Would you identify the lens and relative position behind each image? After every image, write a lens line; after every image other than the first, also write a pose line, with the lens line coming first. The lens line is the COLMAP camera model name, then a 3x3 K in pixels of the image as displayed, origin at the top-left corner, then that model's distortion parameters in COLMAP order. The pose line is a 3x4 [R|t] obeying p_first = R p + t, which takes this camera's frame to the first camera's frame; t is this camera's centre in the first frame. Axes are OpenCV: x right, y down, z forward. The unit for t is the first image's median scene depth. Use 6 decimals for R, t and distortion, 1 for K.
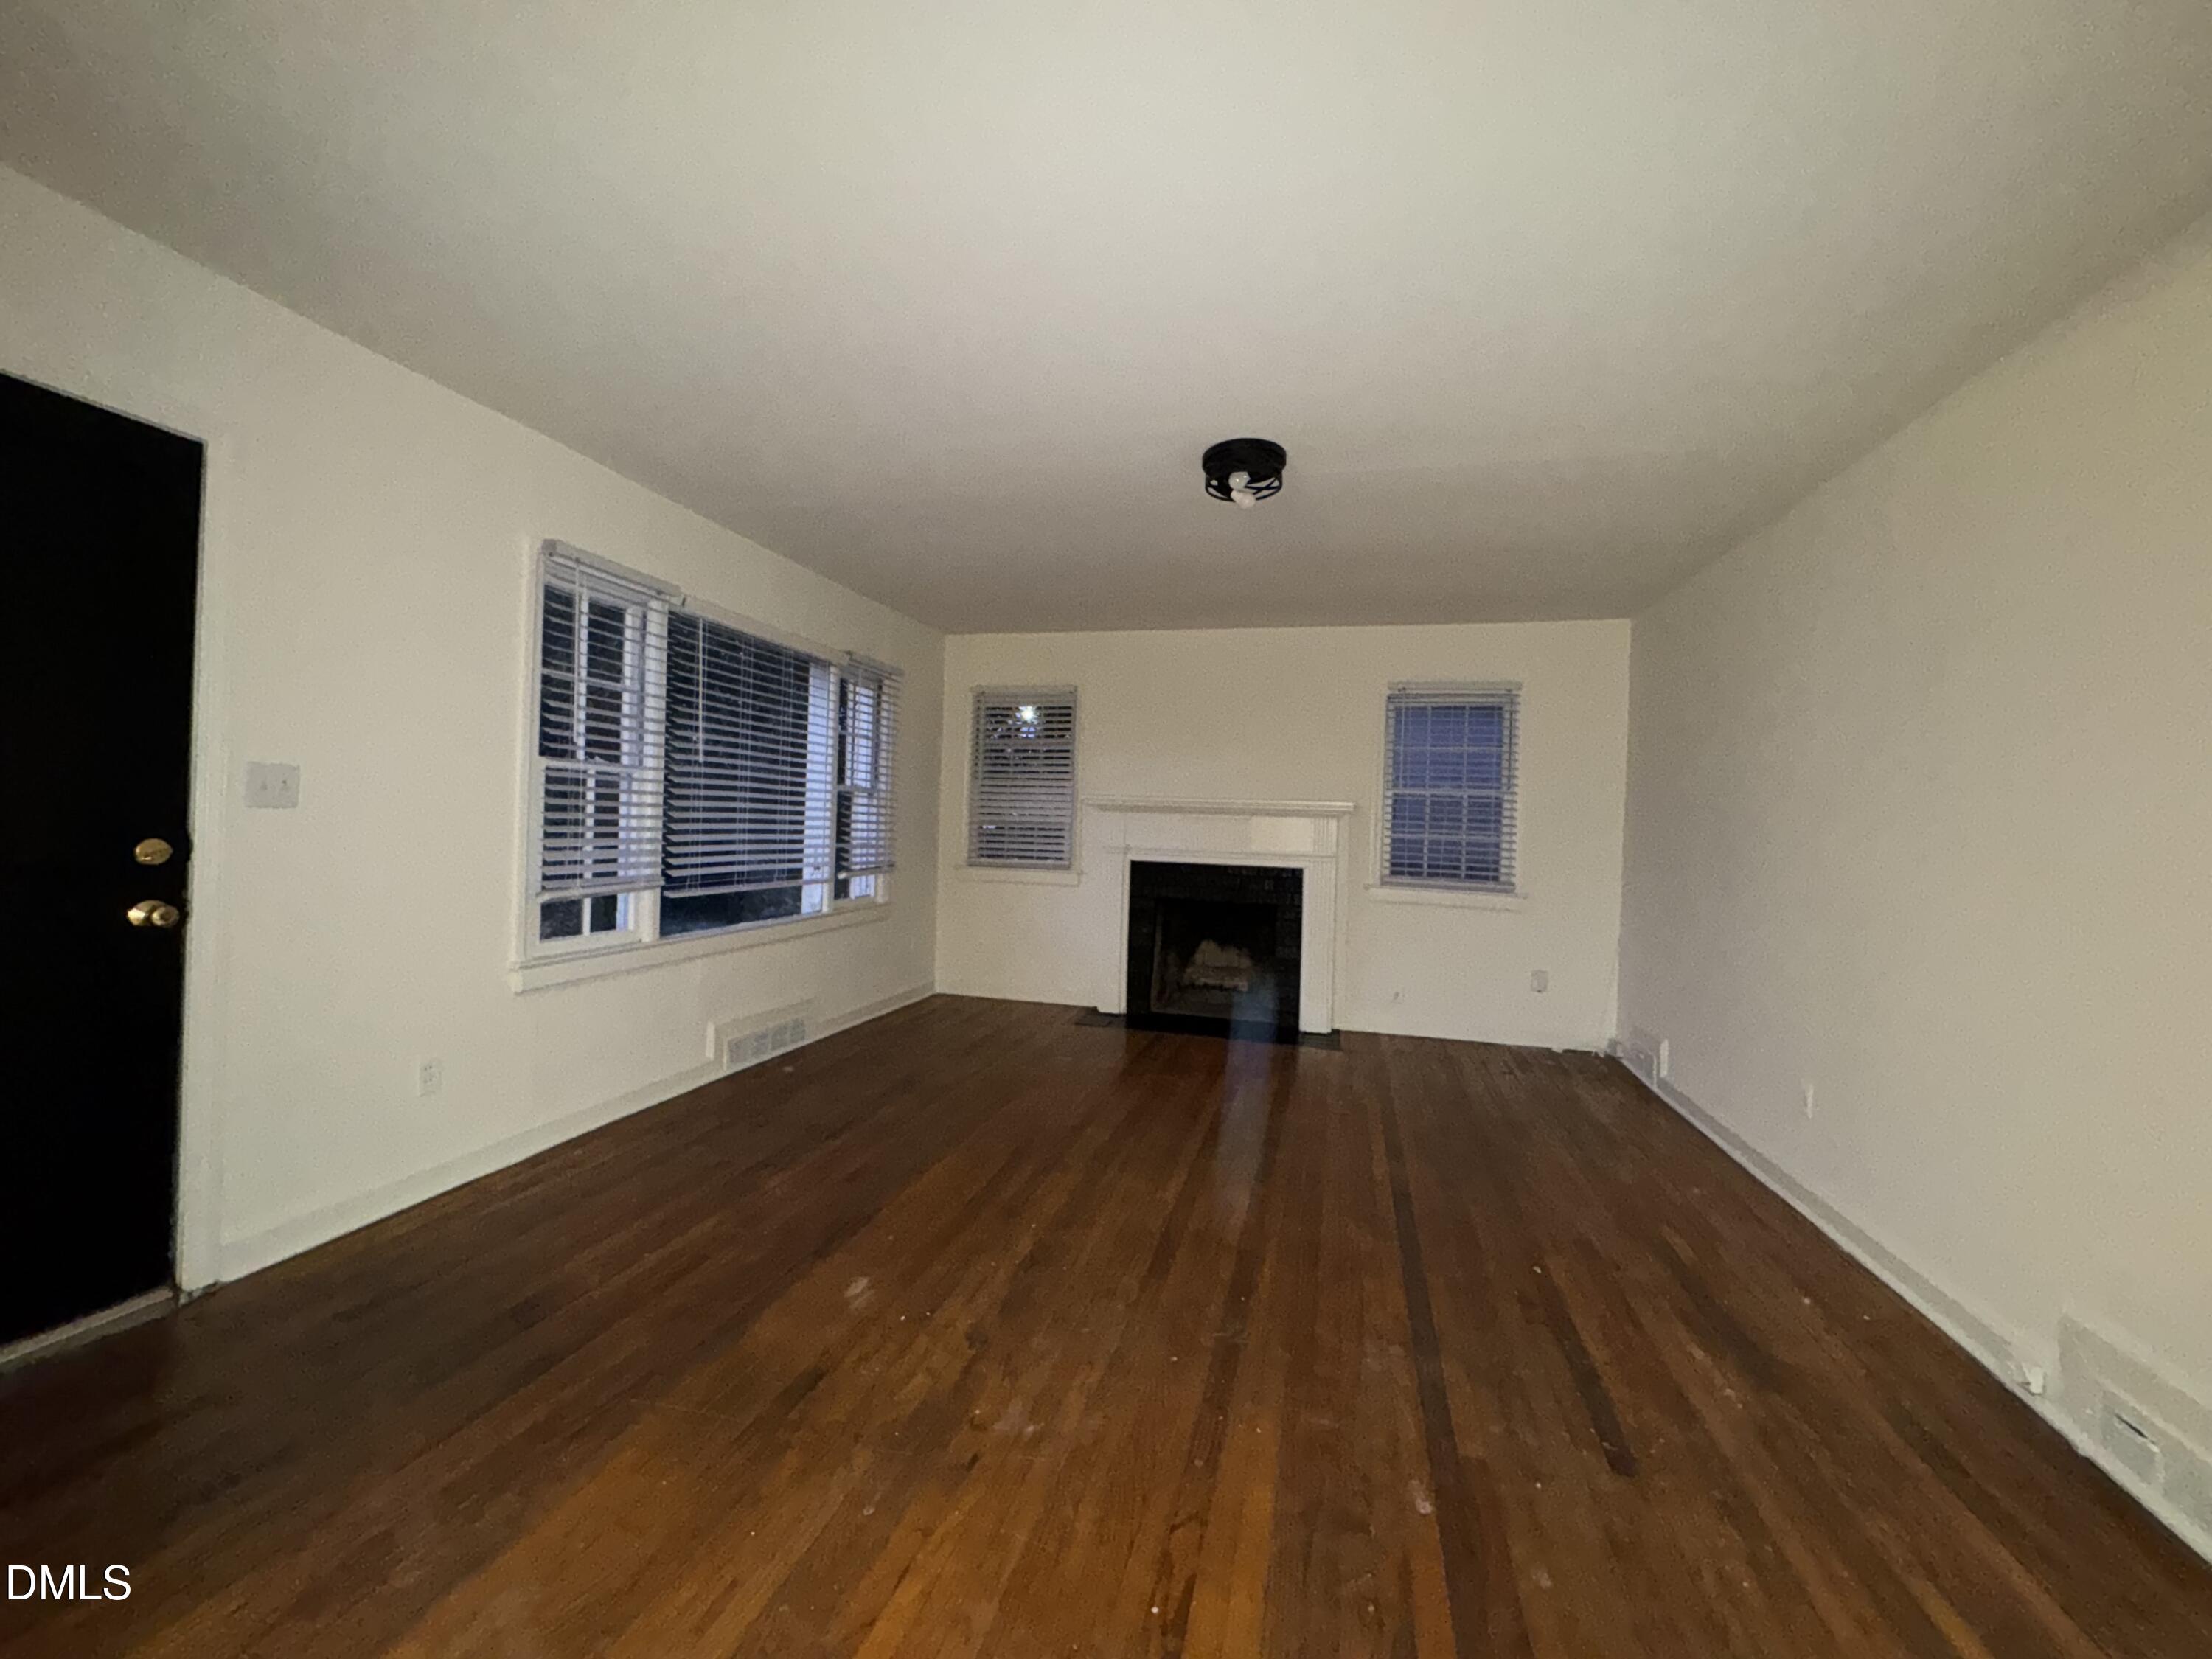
lens RADIAL K [[880.2, 0, 1114.6], [0, 880.2, 824.4], [0, 0, 1]] dist [-0.002282, -0.000168]
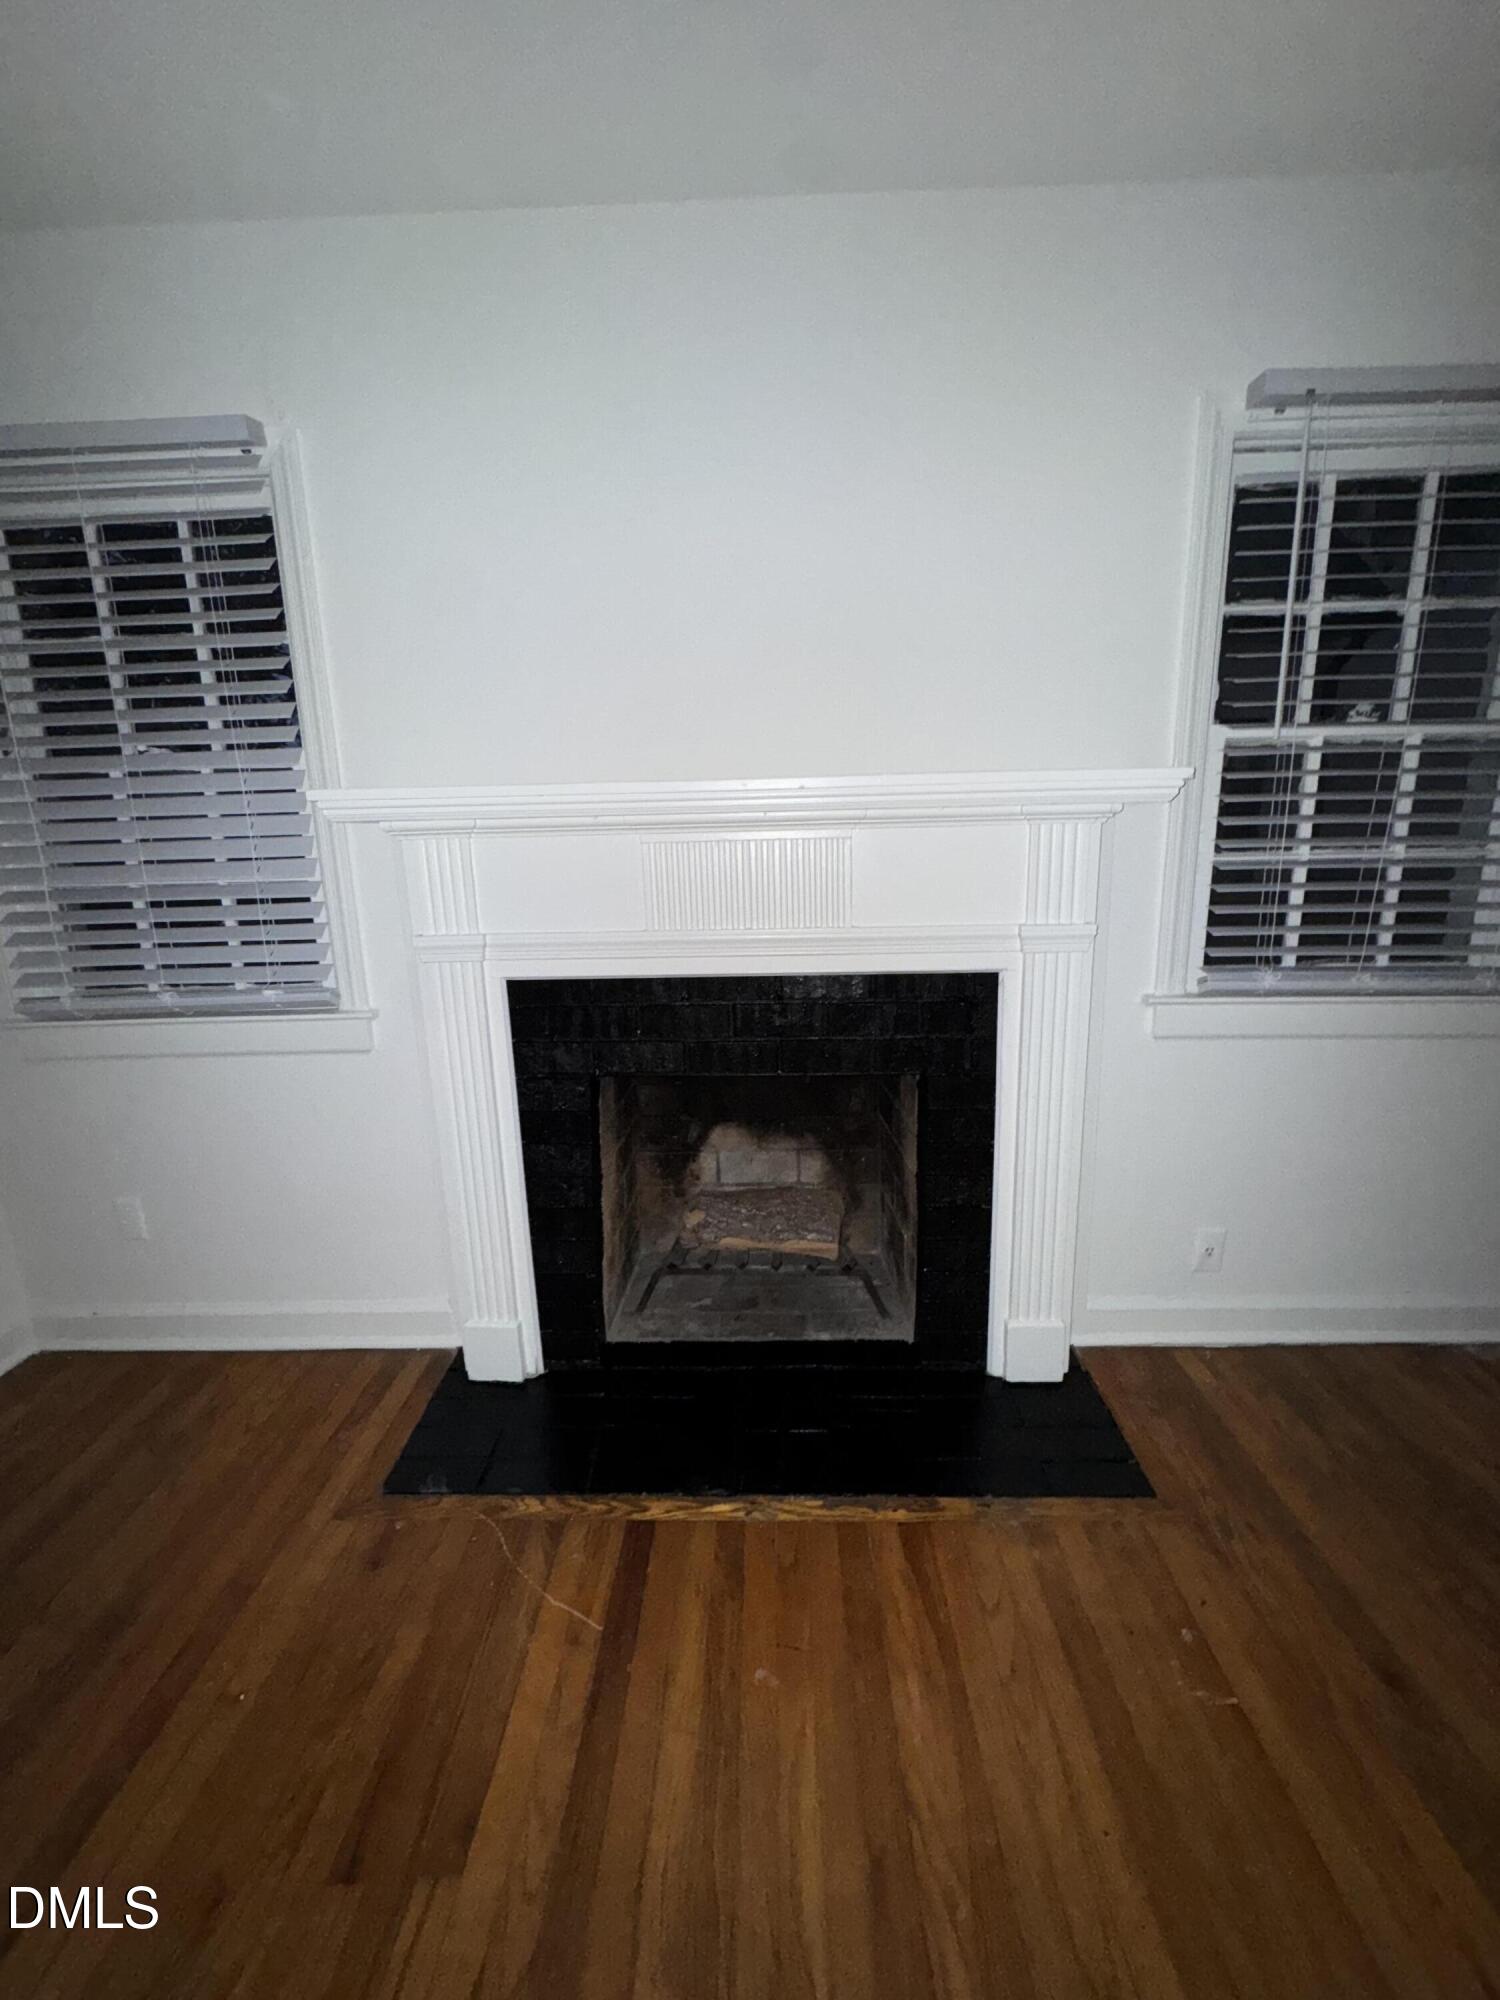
lens RADIAL K [[795.9, 0, 755.0], [0, 795.9, 1007.5], [0, 0, 1]] dist [-0.002282, -0.000168]
pose [[0.967787, -0.108895, 0.227003, 0.064008], [0.058779, 0.974434, 0.216847, -0.017031], [-0.244813, -0.196519, 0.949446, 1.091551]]
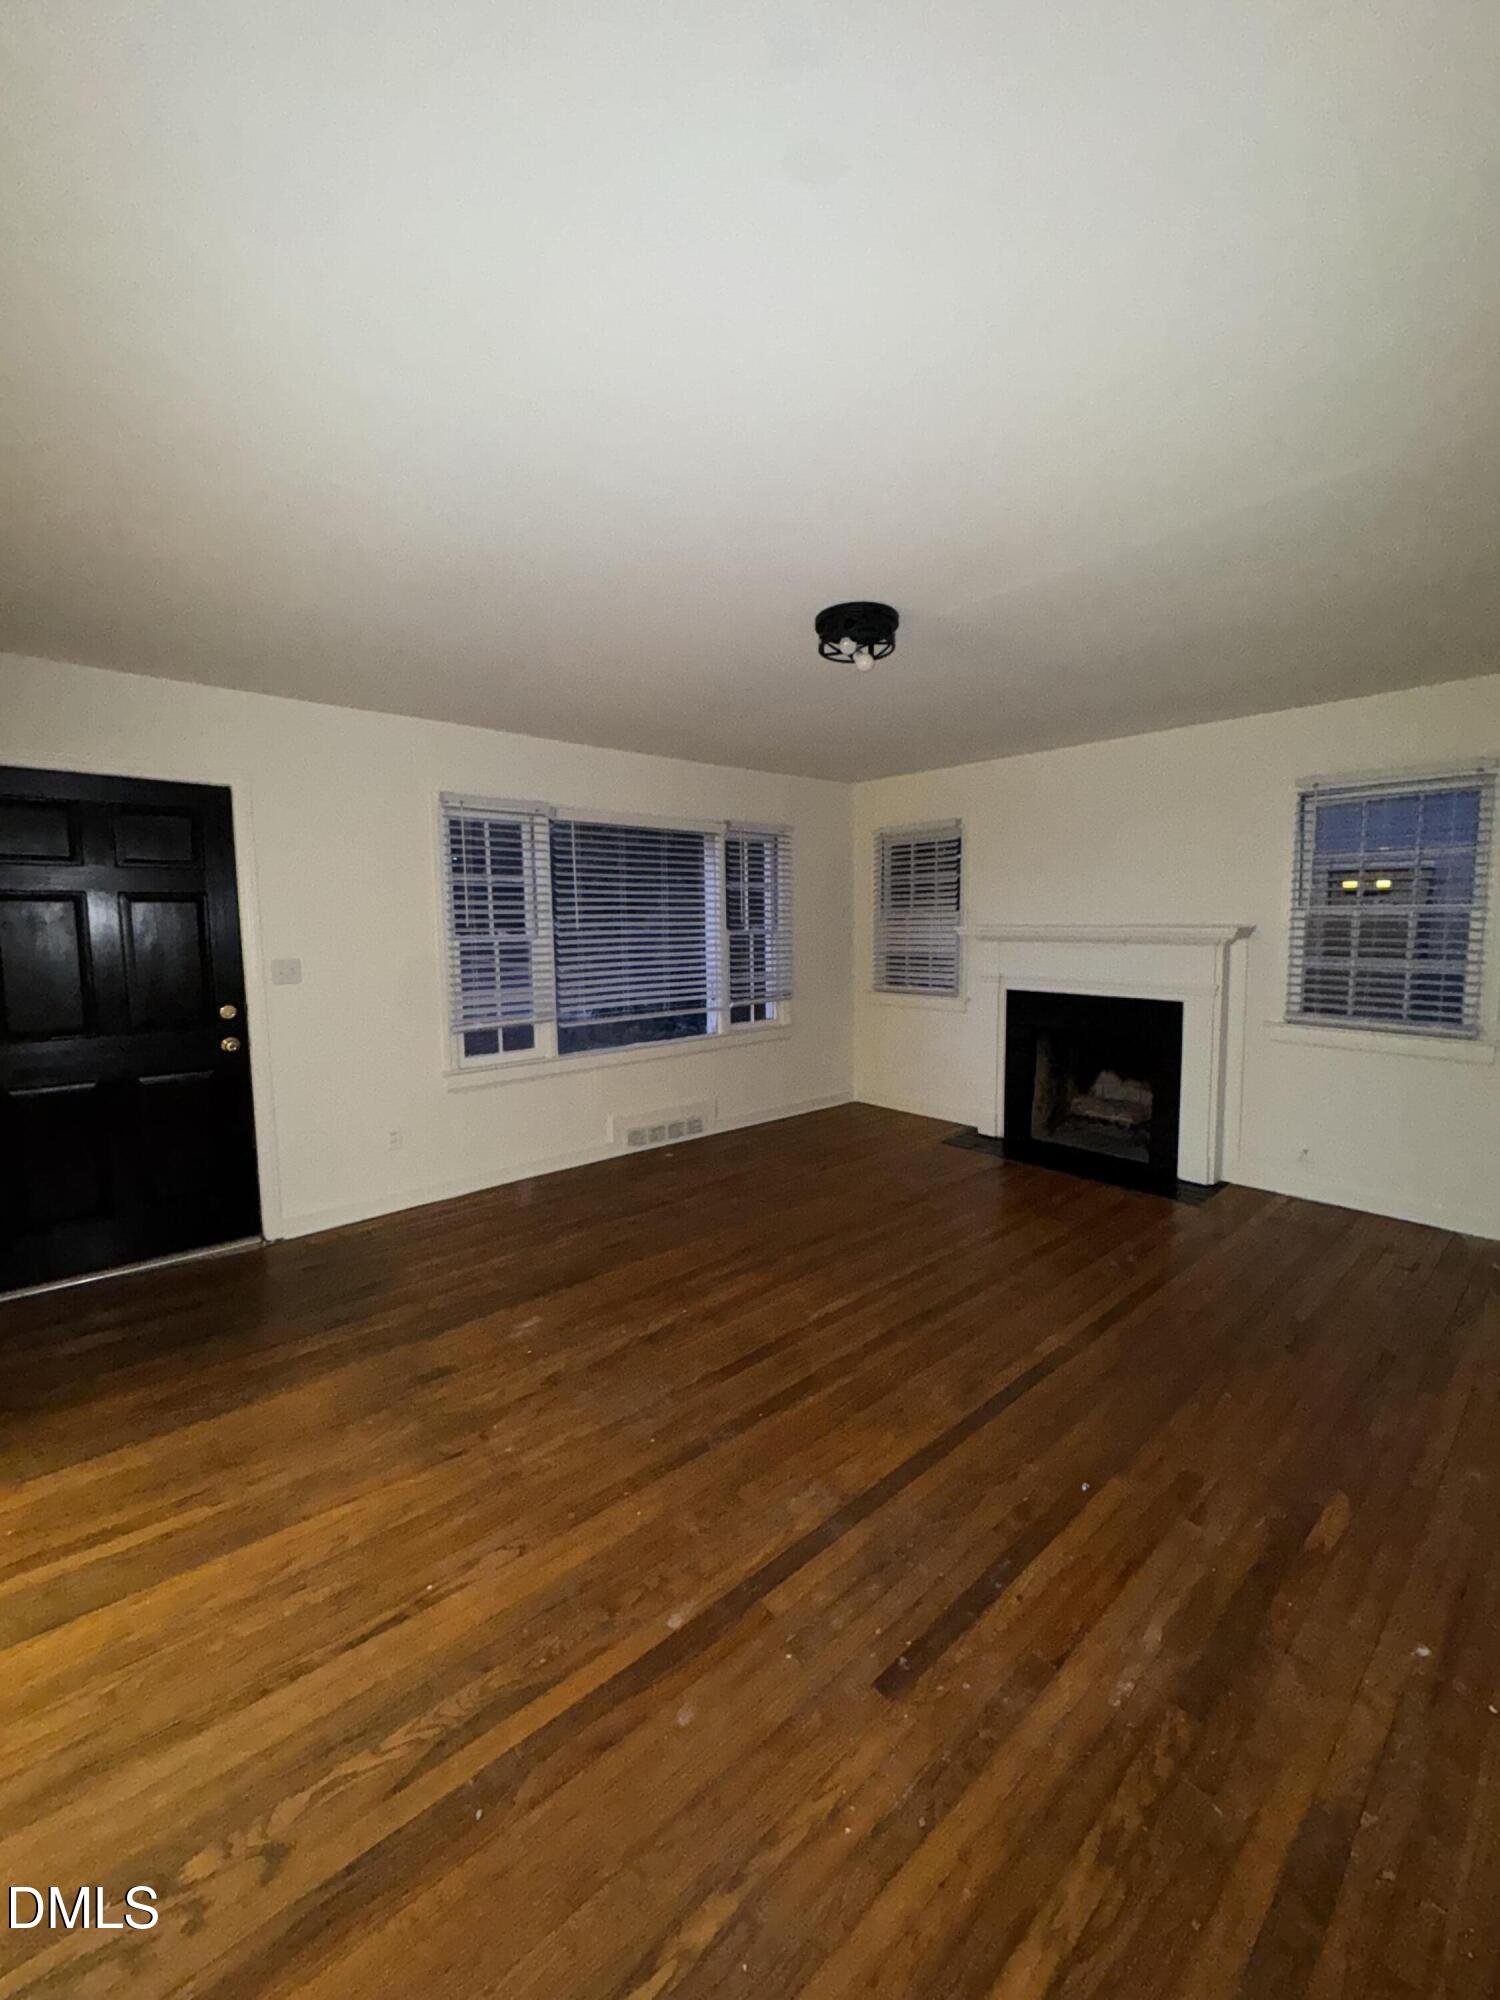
lens RADIAL K [[795.9, 0, 745.7], [0, 795.9, 999.9], [0, 0, 1]] dist [-0.002282, -0.000168]
pose [[0.828729, 0.014737, -0.559455, 0.454554], [0.037189, 0.995994, 0.081324, -0.053512], [0.558412, -0.088201, 0.824861, 0.119247]]
